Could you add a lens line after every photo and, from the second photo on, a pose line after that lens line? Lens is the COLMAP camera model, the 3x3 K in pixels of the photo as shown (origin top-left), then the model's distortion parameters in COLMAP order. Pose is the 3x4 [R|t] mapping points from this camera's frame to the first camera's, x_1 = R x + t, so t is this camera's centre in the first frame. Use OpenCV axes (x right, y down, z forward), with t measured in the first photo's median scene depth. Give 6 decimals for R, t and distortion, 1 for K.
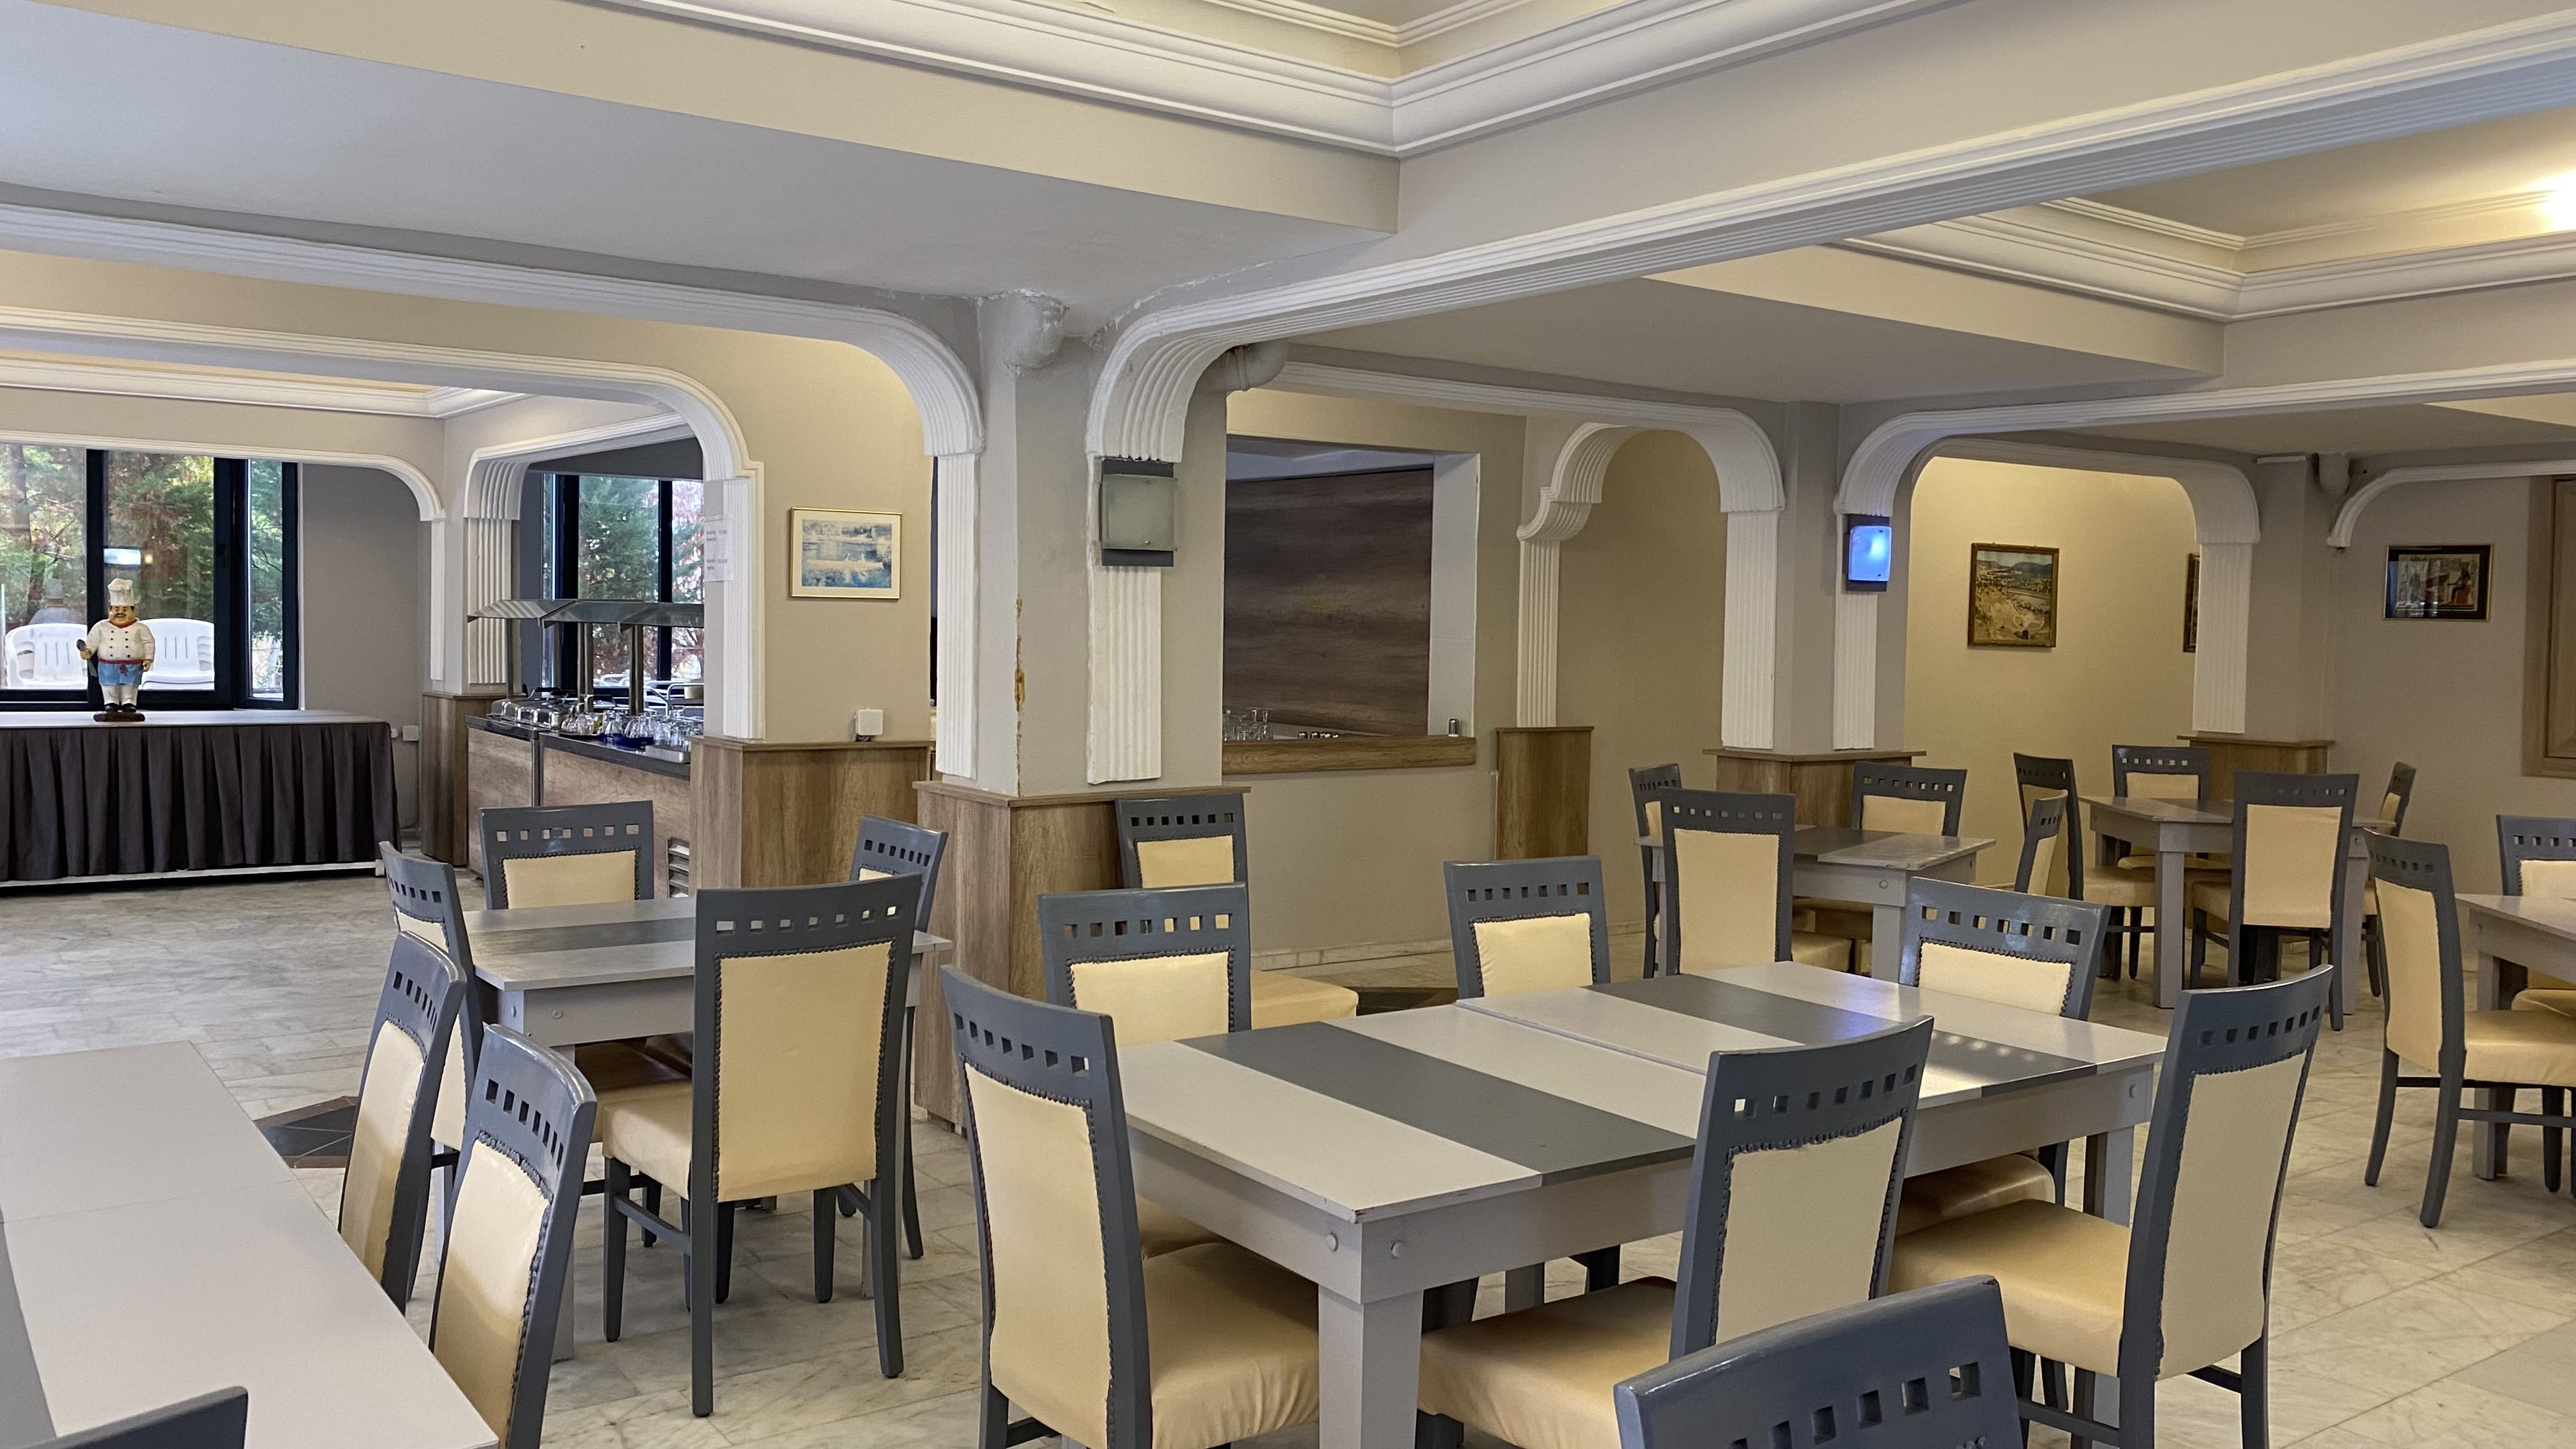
lens RADIAL K [[1992.3, 0, 1288.0], [0, 1992.3, 724.5], [0, 0, 1]] dist [0.046751, -0.106269]
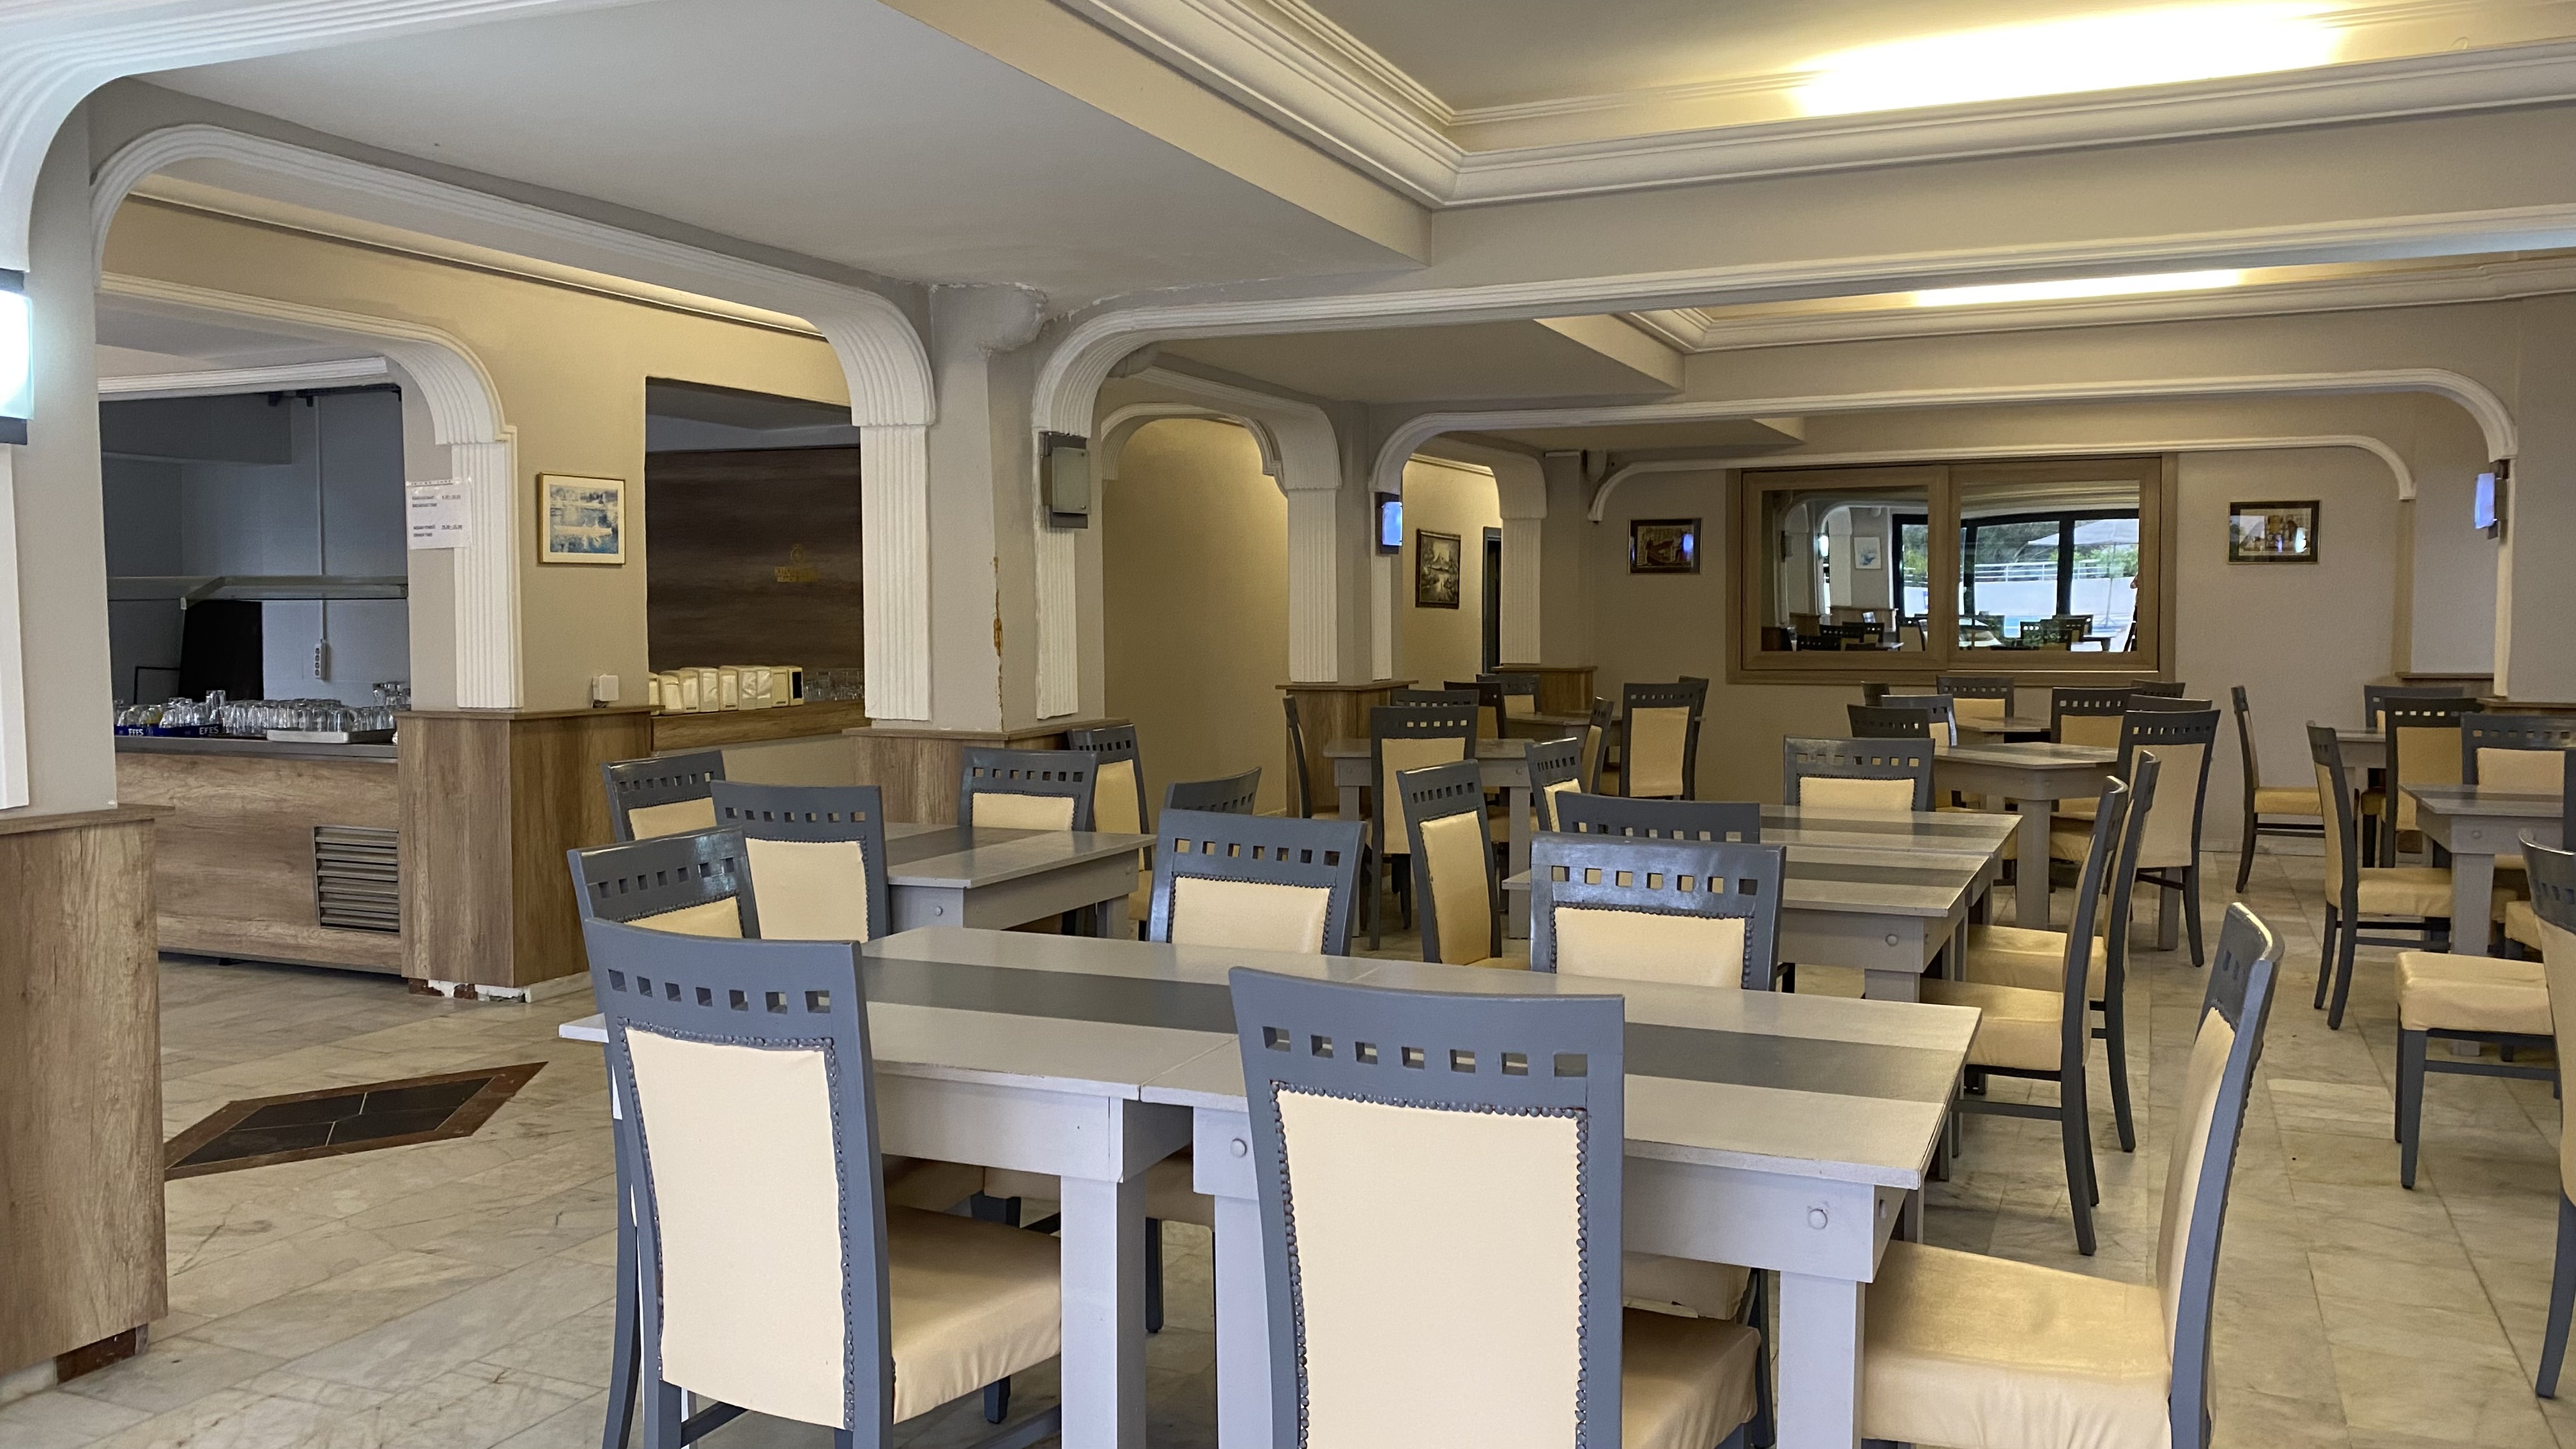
lens RADIAL K [[1992.3, 0, 1288.0], [0, 1992.3, 724.5], [0, 0, 1]] dist [0.046751, -0.106269]
pose [[0.856459, -0.049872, 0.513801, -0.443205], [0.045510, 0.998741, 0.021082, 0.011946], [-0.514205, 0.005327, 0.857651, -0.038572]]
